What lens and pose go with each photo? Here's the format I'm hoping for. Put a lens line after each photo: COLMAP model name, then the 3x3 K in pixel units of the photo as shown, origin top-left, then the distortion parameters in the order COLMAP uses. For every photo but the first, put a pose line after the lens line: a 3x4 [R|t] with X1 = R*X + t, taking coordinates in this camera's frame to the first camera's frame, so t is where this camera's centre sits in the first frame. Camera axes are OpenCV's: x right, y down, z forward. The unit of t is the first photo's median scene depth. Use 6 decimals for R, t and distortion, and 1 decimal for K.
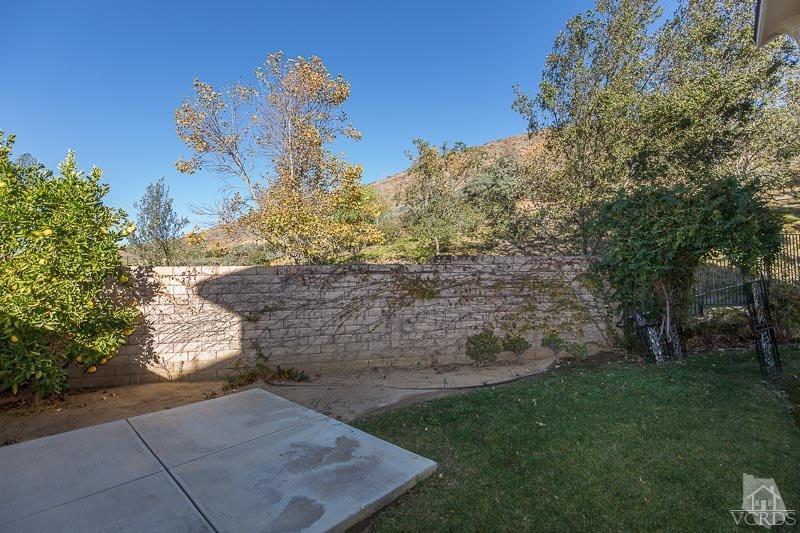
lens RADIAL K [[364.6, 0, 396.3], [0, 364.6, 262.2], [0, 0, 1]] dist [0.002813, -0.001053]
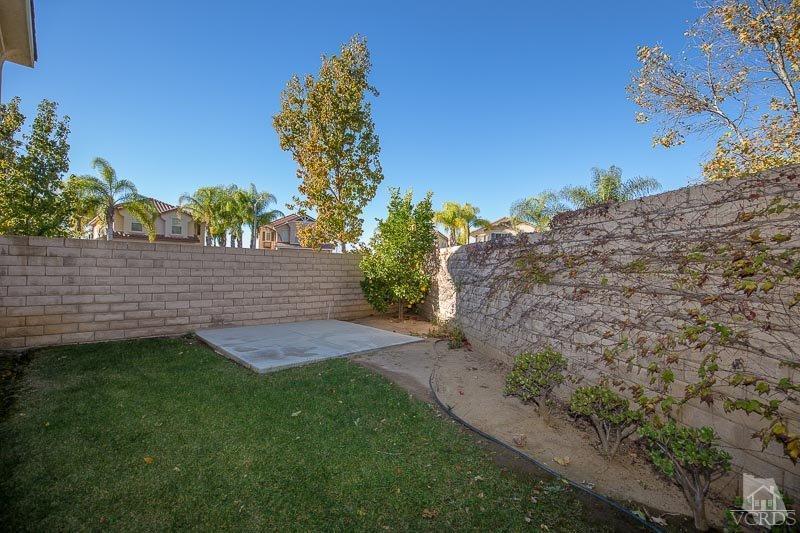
lens RADIAL K [[364.6, 0, 391.7], [0, 364.6, 271.2], [0, 0, 1]] dist [0.002813, -0.001053]
pose [[-0.046065, 0.026239, -0.998594, 0.773104], [0.026763, 0.999329, 0.025024, 0.056568], [0.998580, -0.025572, -0.046736, 0.803170]]
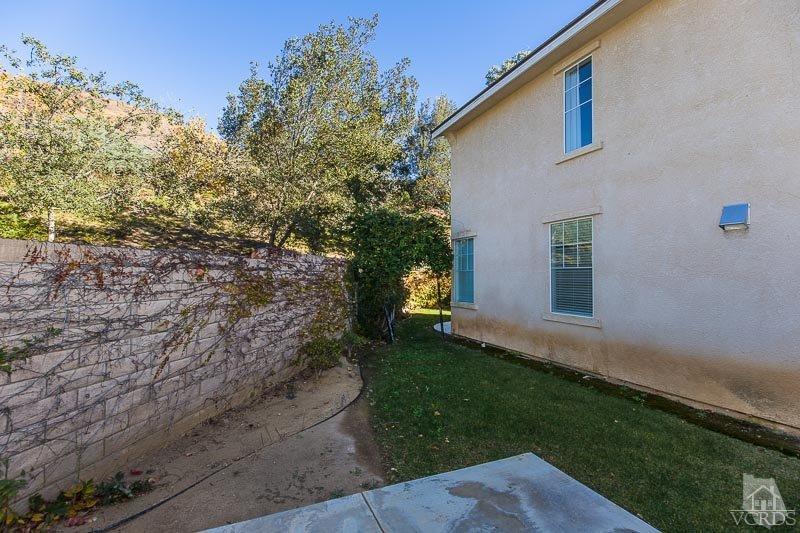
lens RADIAL K [[364.6, 0, 399.1], [0, 364.6, 267.3], [0, 0, 1]] dist [0.002813, -0.001053]
pose [[0.391720, 0.037705, 0.919312, -0.518045], [-0.051681, 0.998484, -0.018930, 0.024506], [-0.918632, -0.040096, 0.393074, 0.474812]]
